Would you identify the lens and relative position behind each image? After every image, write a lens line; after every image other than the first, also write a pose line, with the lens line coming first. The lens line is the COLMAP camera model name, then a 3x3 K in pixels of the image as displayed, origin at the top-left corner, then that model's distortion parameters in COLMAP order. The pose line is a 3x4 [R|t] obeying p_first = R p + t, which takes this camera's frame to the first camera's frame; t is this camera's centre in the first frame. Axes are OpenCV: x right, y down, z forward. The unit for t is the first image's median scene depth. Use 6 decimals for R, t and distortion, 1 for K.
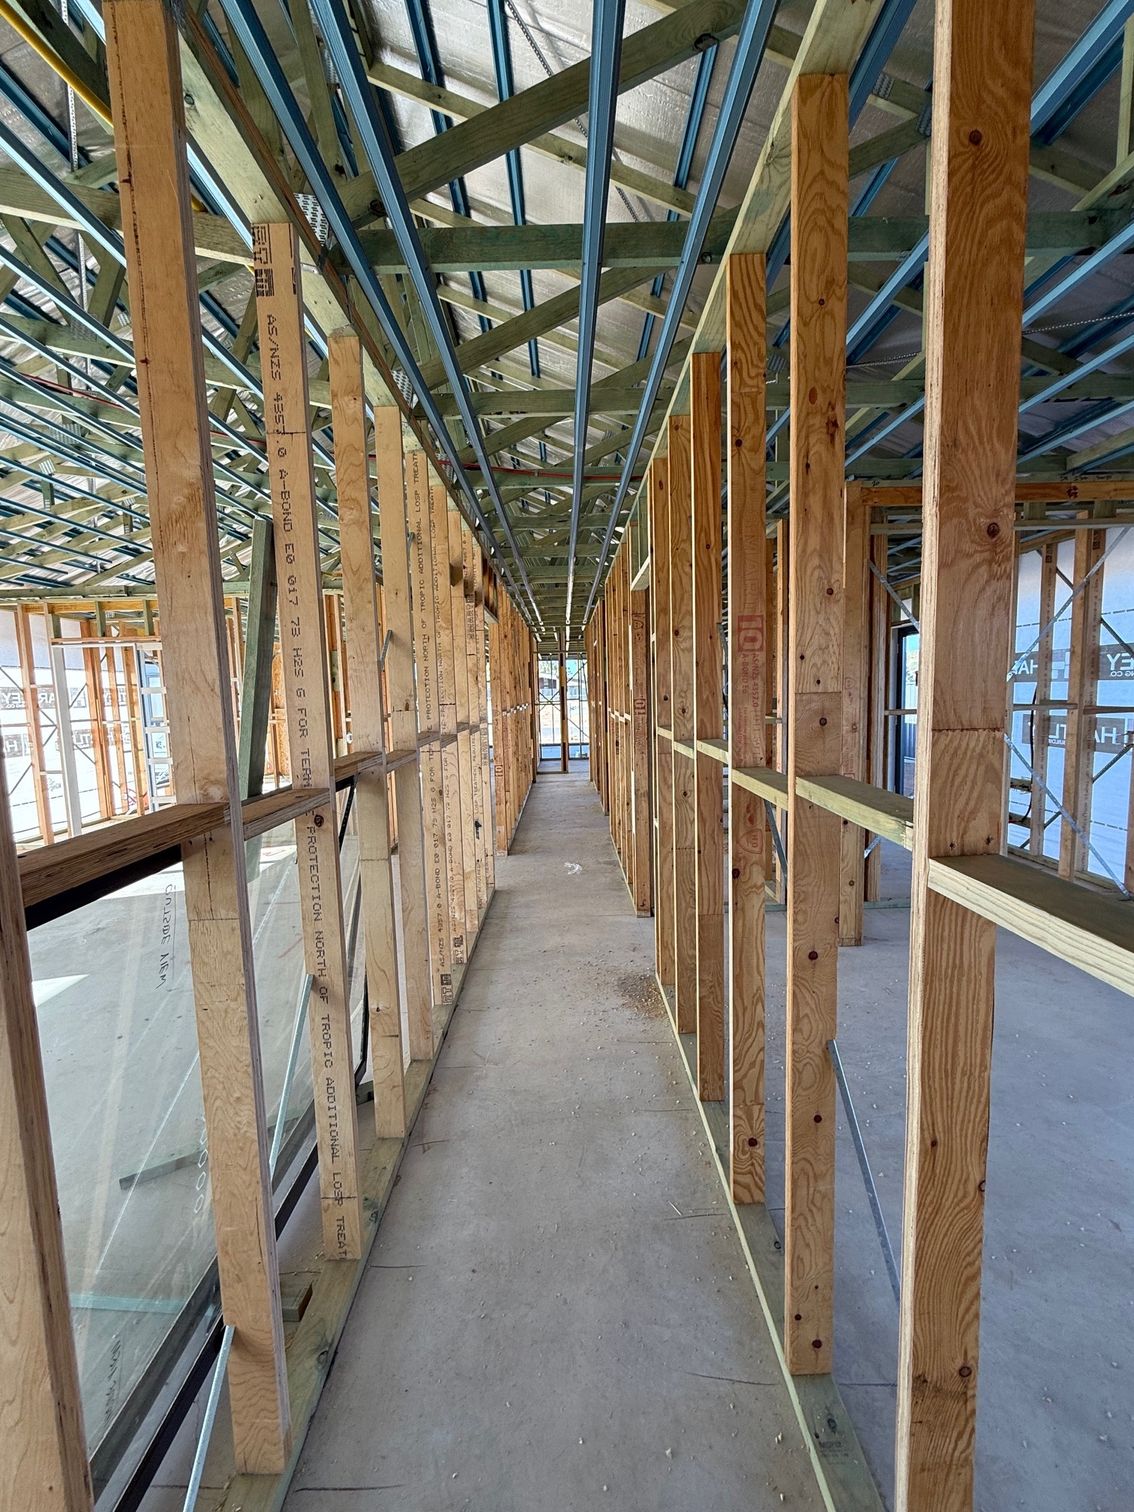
lens RADIAL K [[611.2, 0, 561.1], [0, 611.2, 753.3], [0, 0, 1]] dist [-0.000922, 0.000029]
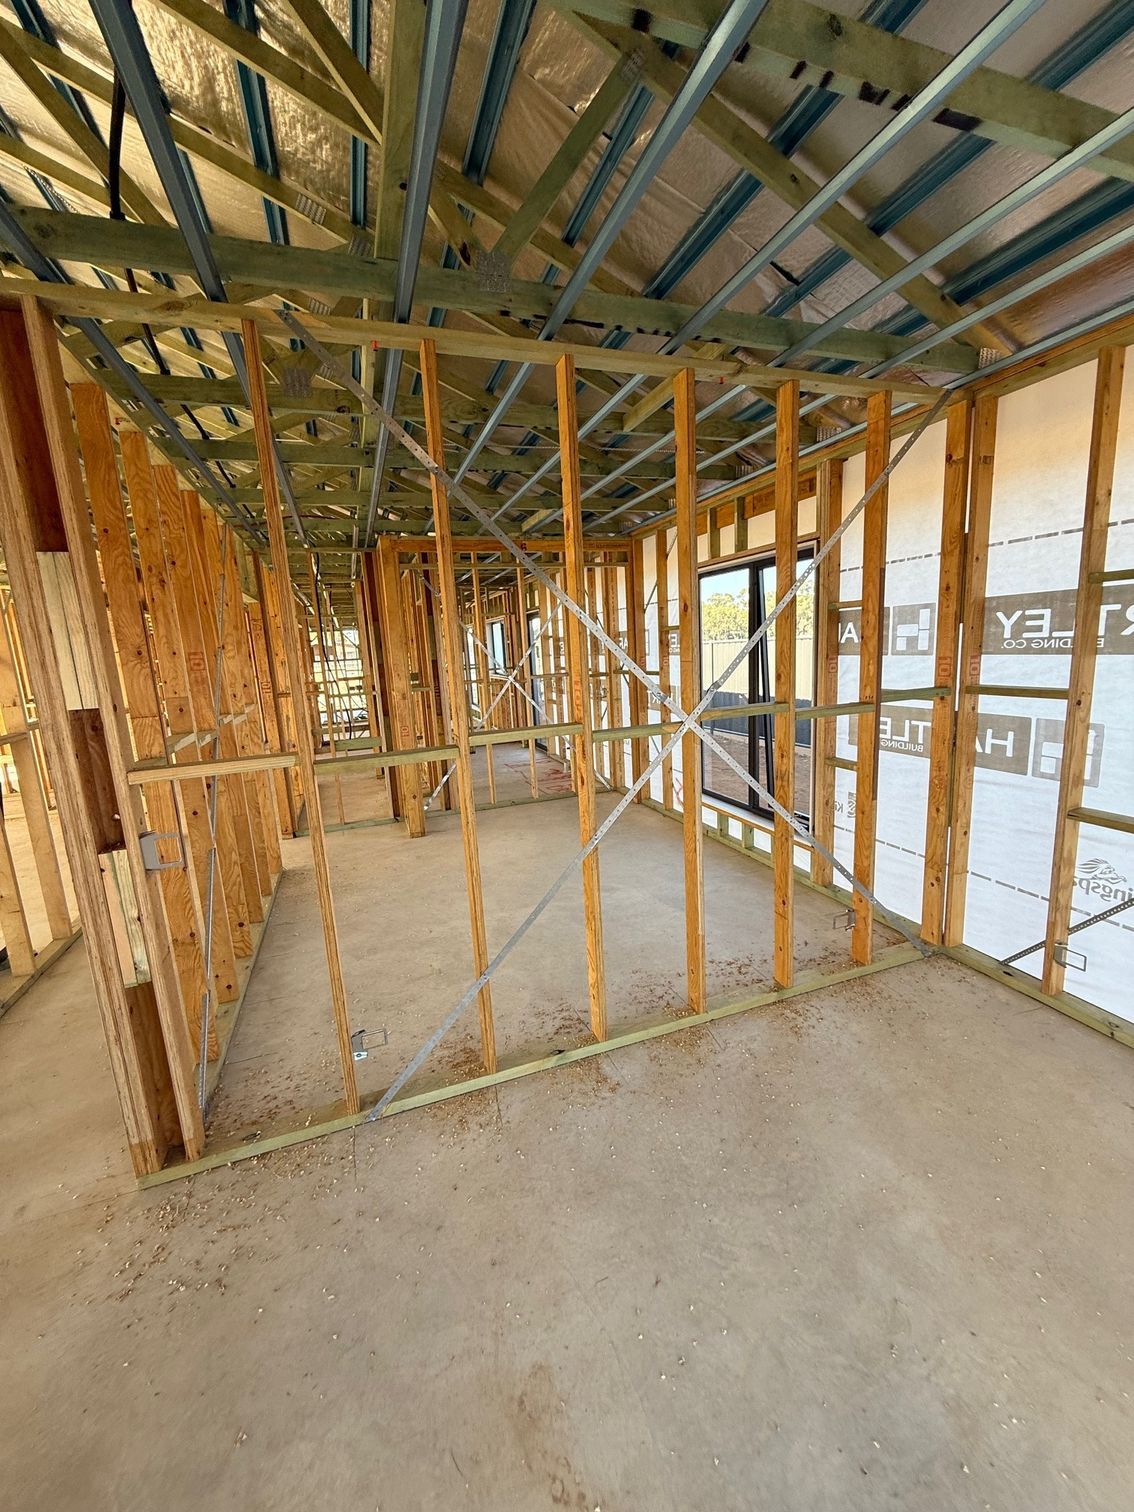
lens RADIAL K [[586.3, 0, 562.9], [0, 586.3, 745.8], [0, 0, 1]] dist [-0.000633, -0.000021]
pose [[0.941503, -0.083363, 0.326532, 0.714076], [0.064465, 0.995580, 0.068294, 0.016229], [-0.330782, -0.043249, 0.942716, -1.050732]]
